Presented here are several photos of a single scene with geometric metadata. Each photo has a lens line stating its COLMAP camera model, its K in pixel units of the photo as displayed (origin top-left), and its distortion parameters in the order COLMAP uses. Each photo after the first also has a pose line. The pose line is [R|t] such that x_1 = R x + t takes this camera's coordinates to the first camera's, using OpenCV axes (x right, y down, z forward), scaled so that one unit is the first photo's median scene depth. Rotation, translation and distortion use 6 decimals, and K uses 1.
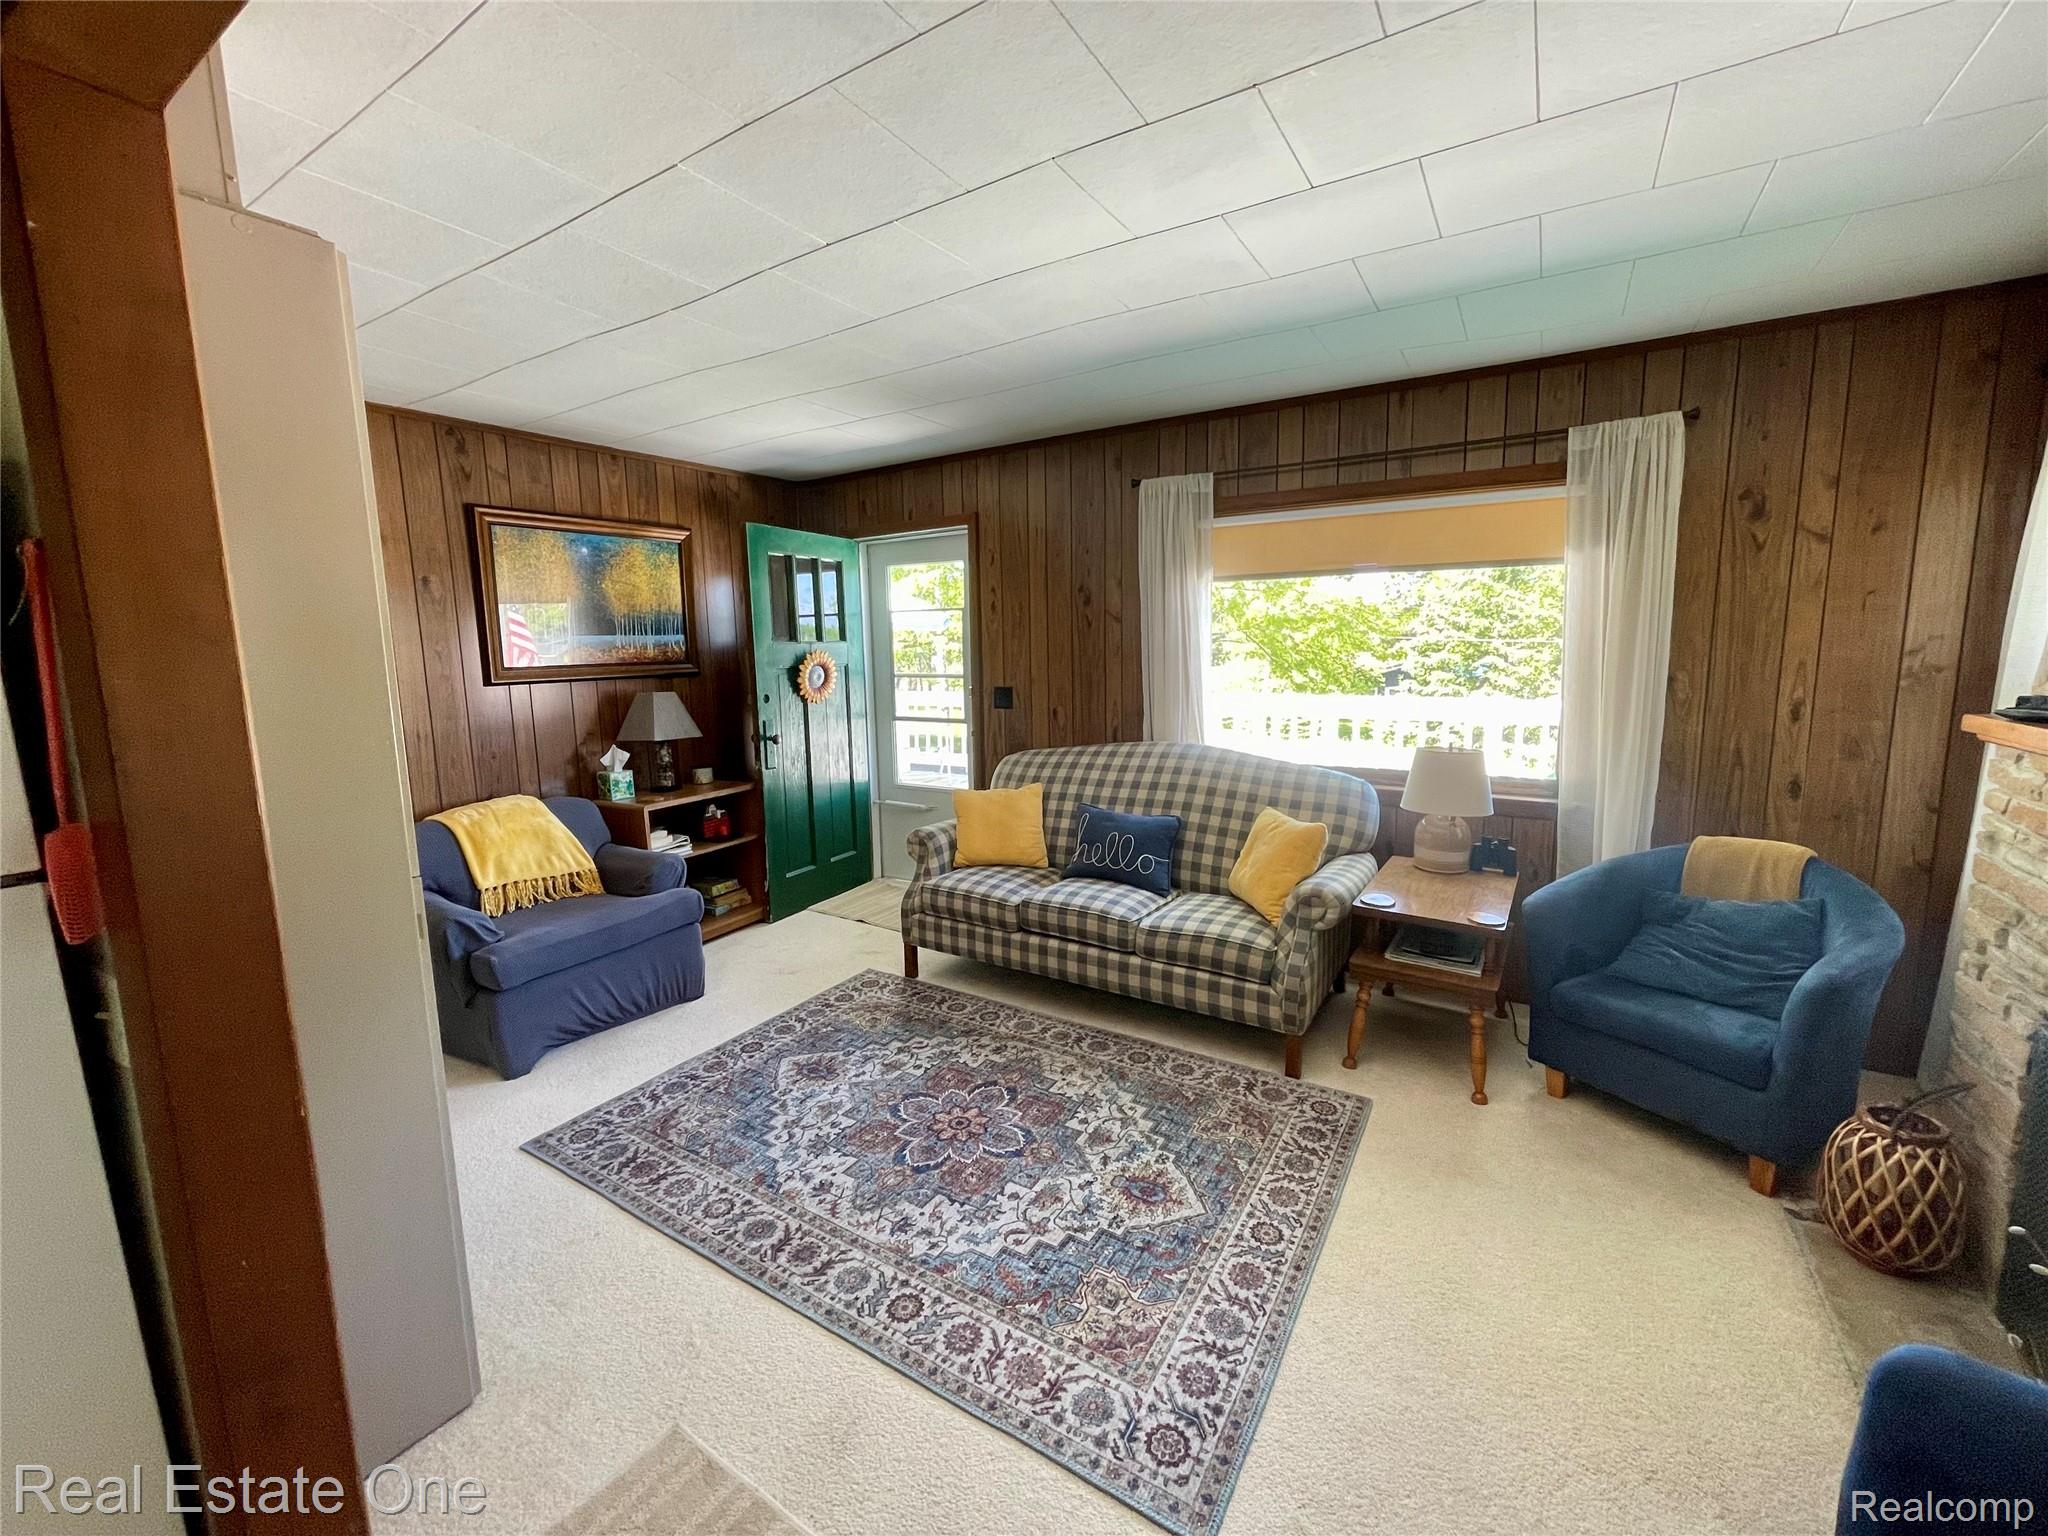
lens RADIAL K [[825.6, 0, 1019.3], [0, 825.6, 756.9], [0, 0, 1]] dist [0.001858, -0.000527]
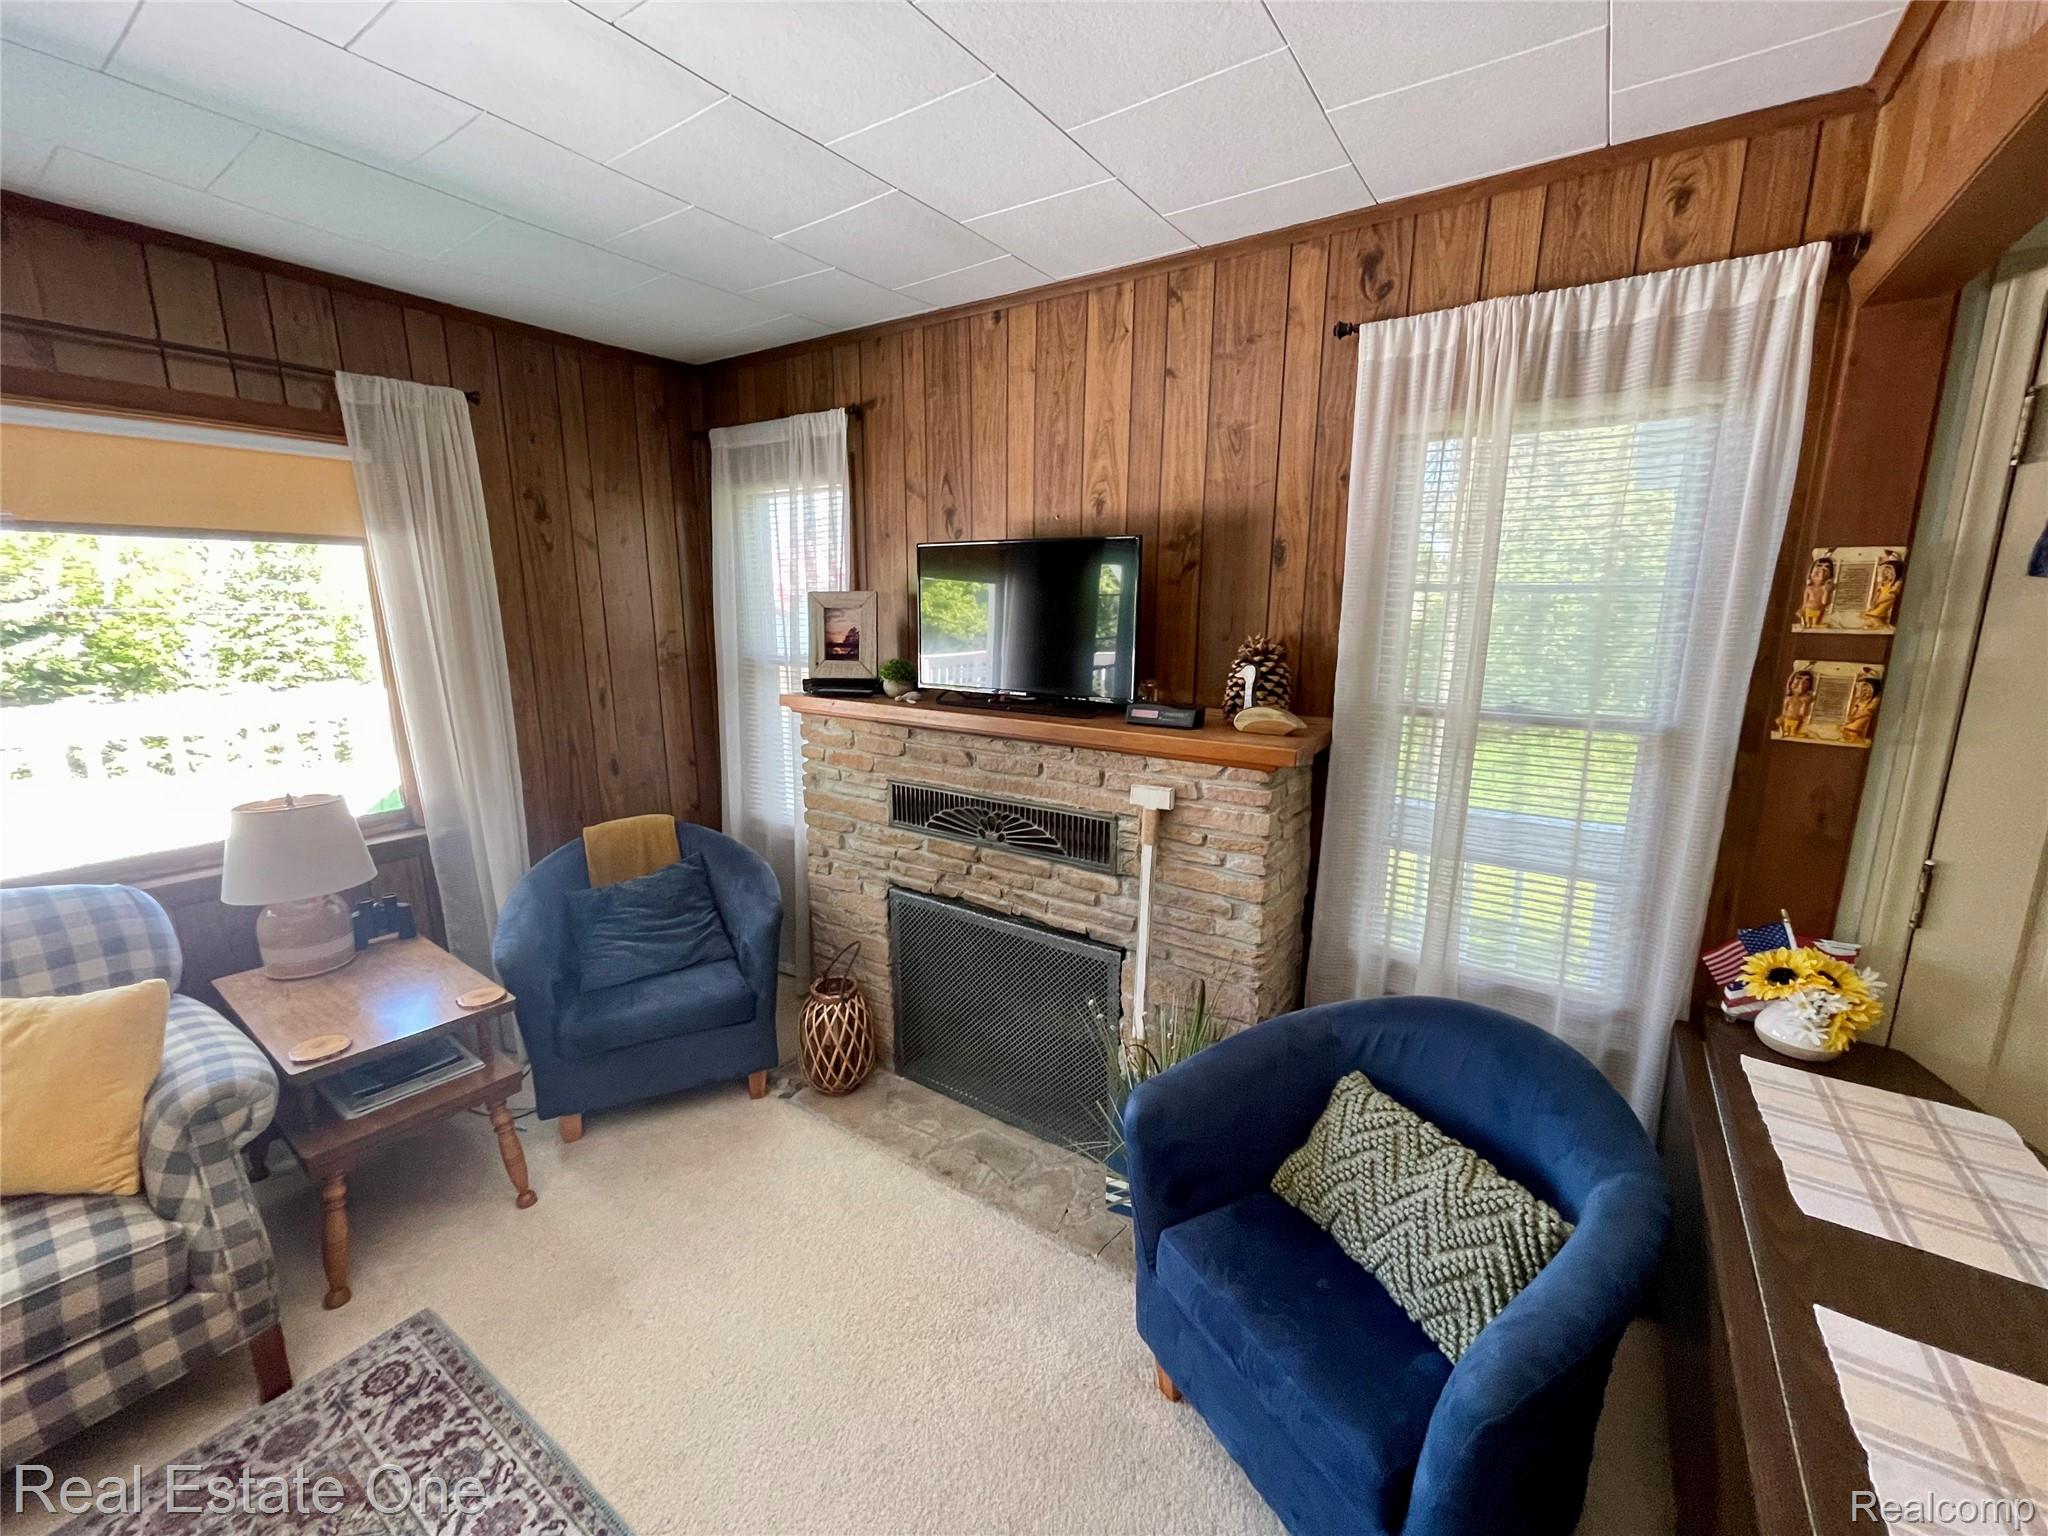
lens RADIAL K [[826.9, 0, 1024.7], [0, 826.9, 764.9], [0, 0, 1]] dist [0.000263, -0.002576]
pose [[0.040554, -0.185556, 0.981797, -0.157508], [0.135692, 0.974525, 0.178577, -0.094017], [-0.989921, 0.125980, 0.064699, 0.387212]]
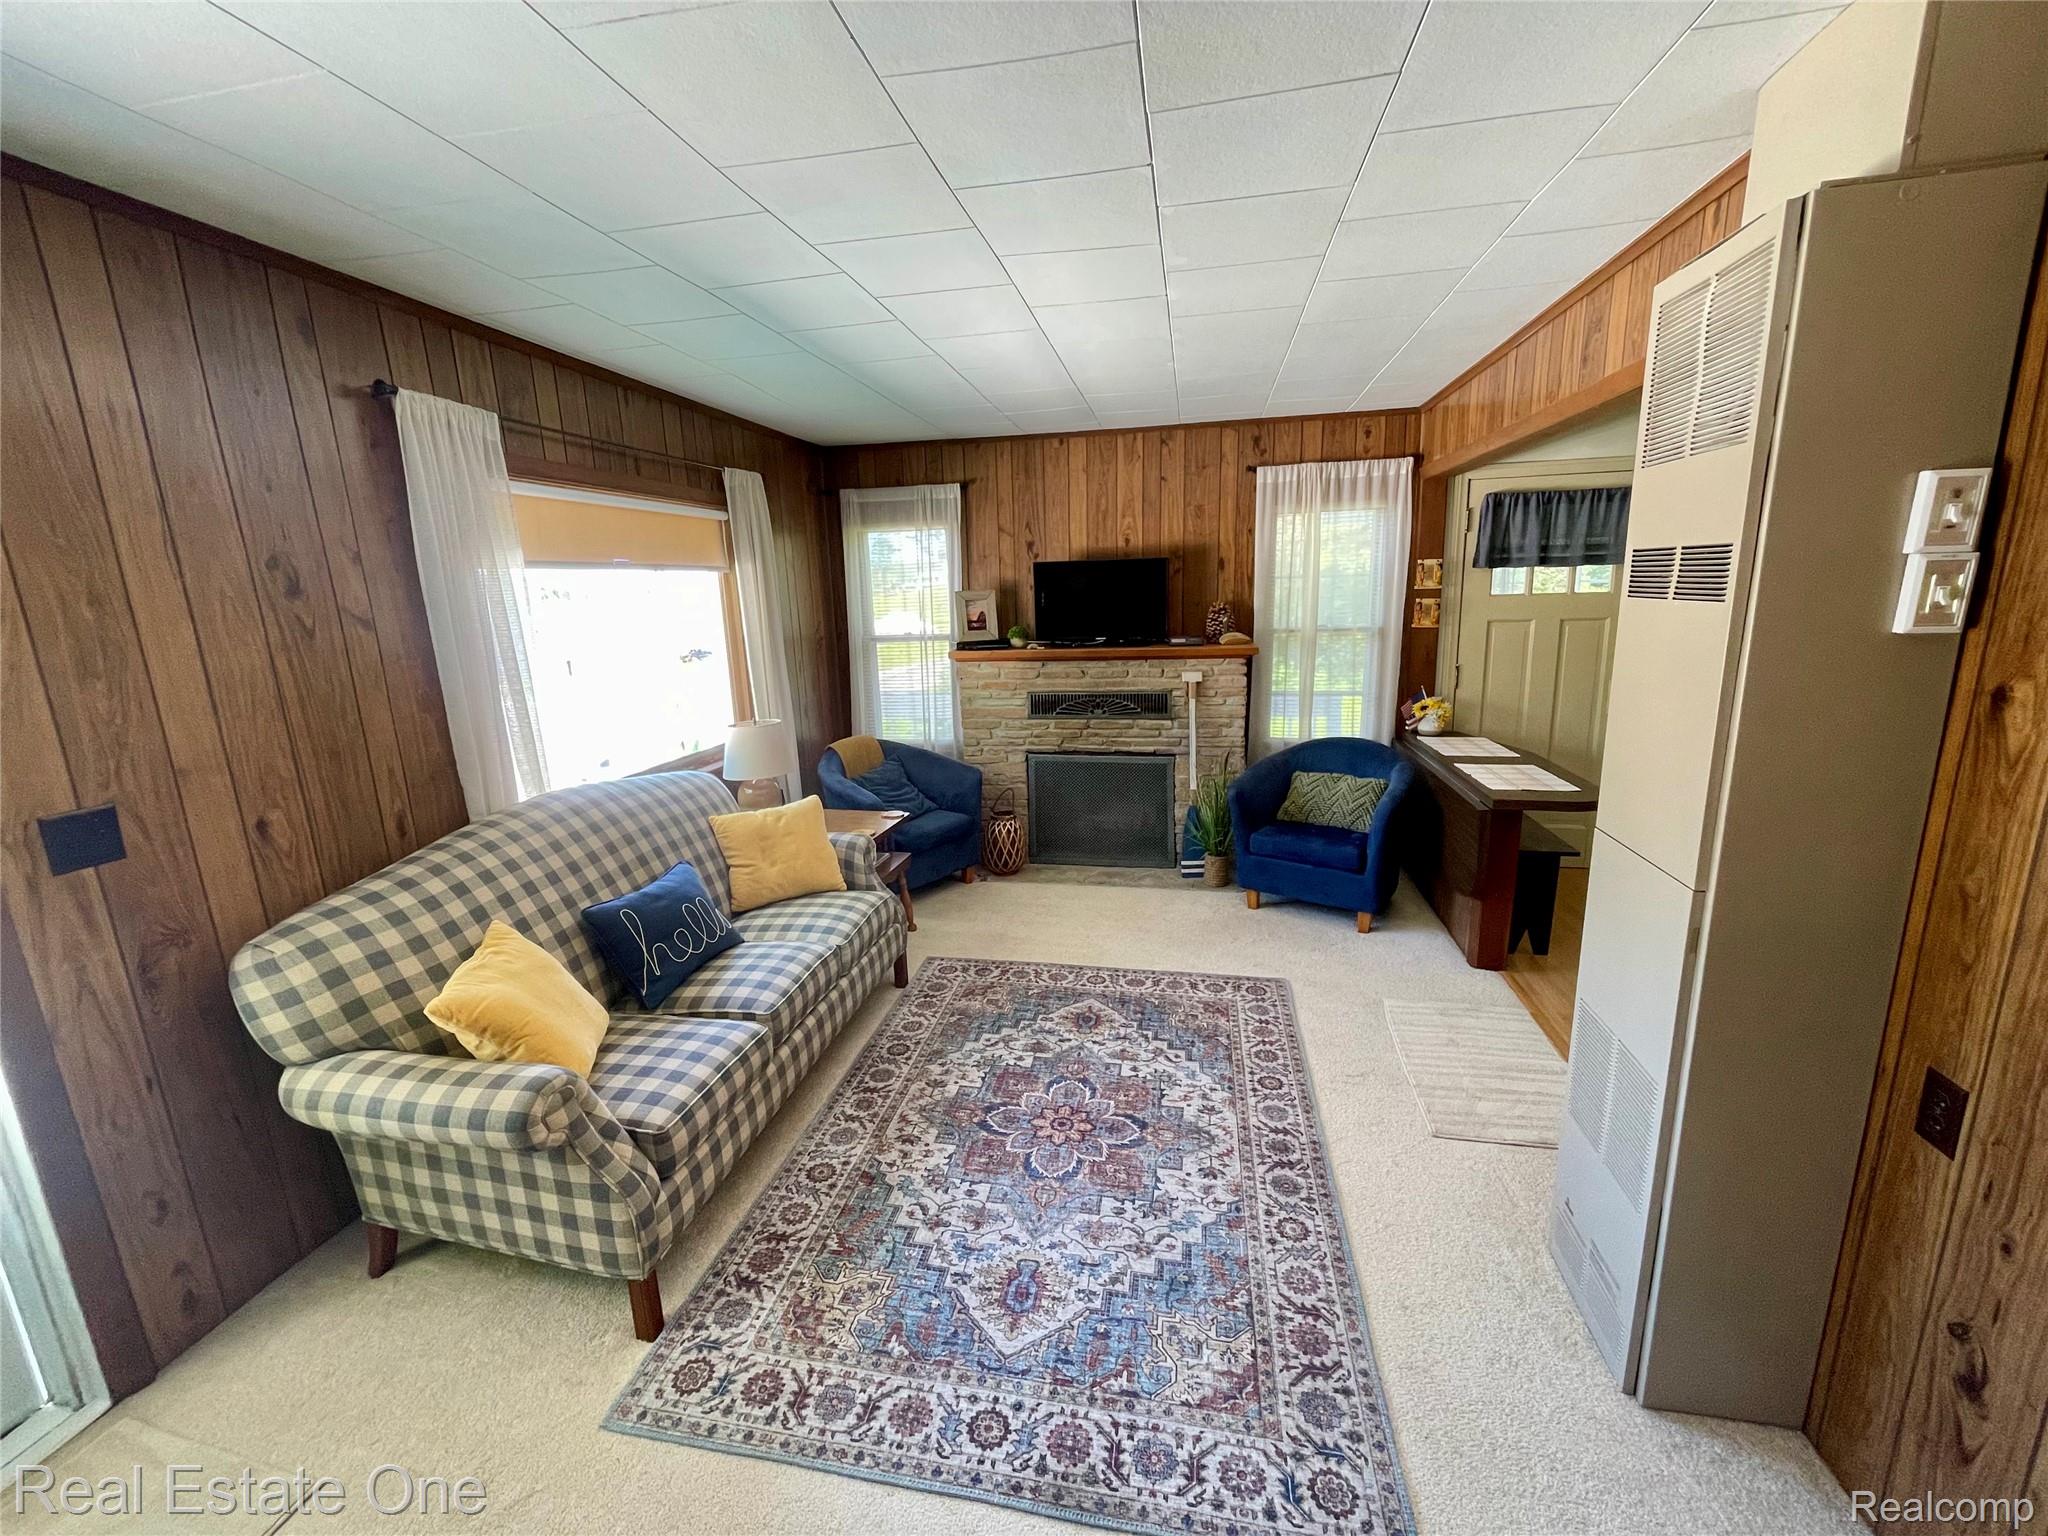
lens RADIAL K [[826.9, 0, 1024.7], [0, 826.9, 764.9], [0, 0, 1]] dist [0.000263, -0.002576]
pose [[-0.352937, -0.170590, 0.919965, -0.853042], [0.169563, 0.955296, 0.242193, -0.204477], [-0.920154, 0.241471, -0.308233, 1.187818]]
